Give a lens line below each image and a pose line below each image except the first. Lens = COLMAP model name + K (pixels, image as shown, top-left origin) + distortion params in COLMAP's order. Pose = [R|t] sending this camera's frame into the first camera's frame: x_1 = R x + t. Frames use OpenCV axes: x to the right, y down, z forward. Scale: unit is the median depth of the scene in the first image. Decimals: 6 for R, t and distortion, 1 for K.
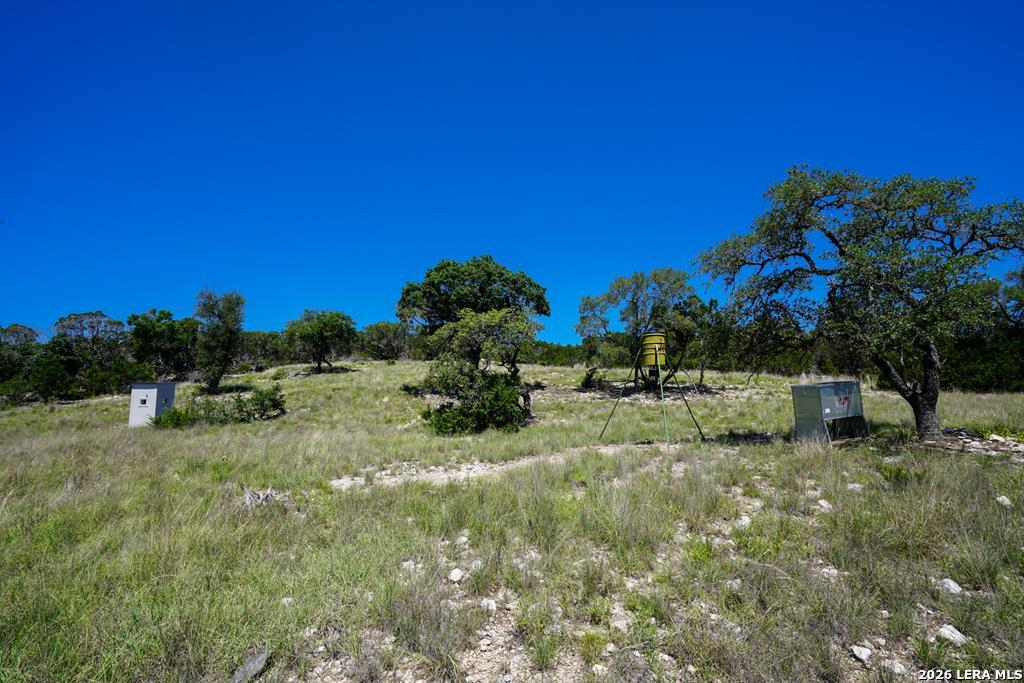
lens RADIAL K [[476.5, 0, 512.0], [0, 476.5, 341.5], [0, 0, 1]] dist [-0.033079, 0.000052]
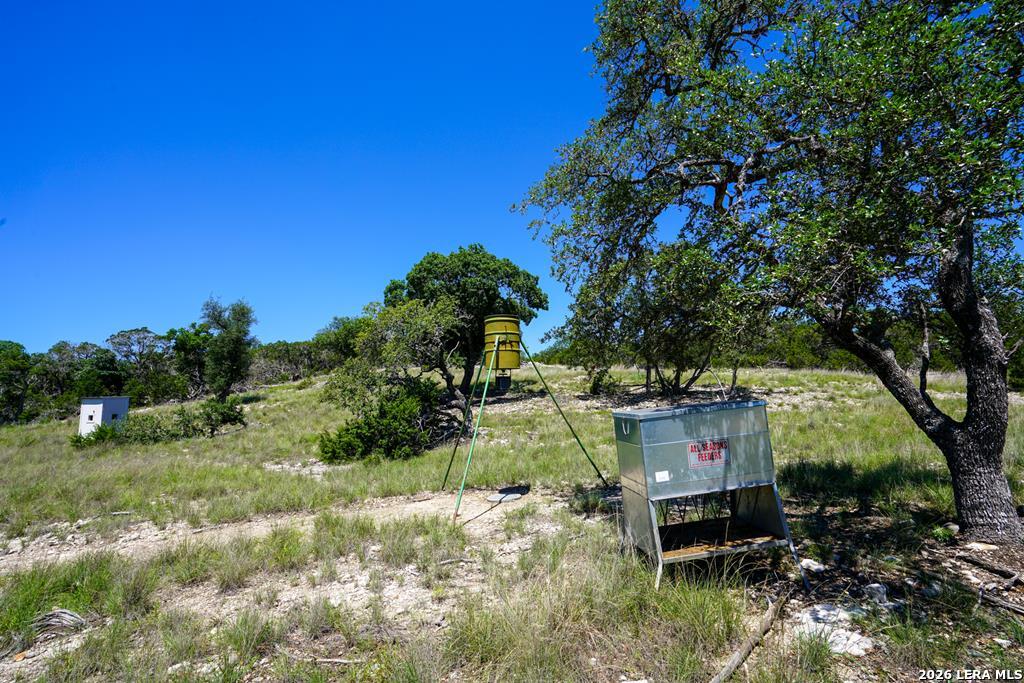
lens RADIAL K [[476.5, 0, 512.0], [0, 476.5, 341.5], [0, 0, 1]] dist [-0.033079, 0.000052]
pose [[0.981730, -0.036453, -0.186754, 0.178316], [0.035411, 0.999333, -0.008912, 0.008329], [0.186954, 0.002136, 0.982366, 0.162486]]
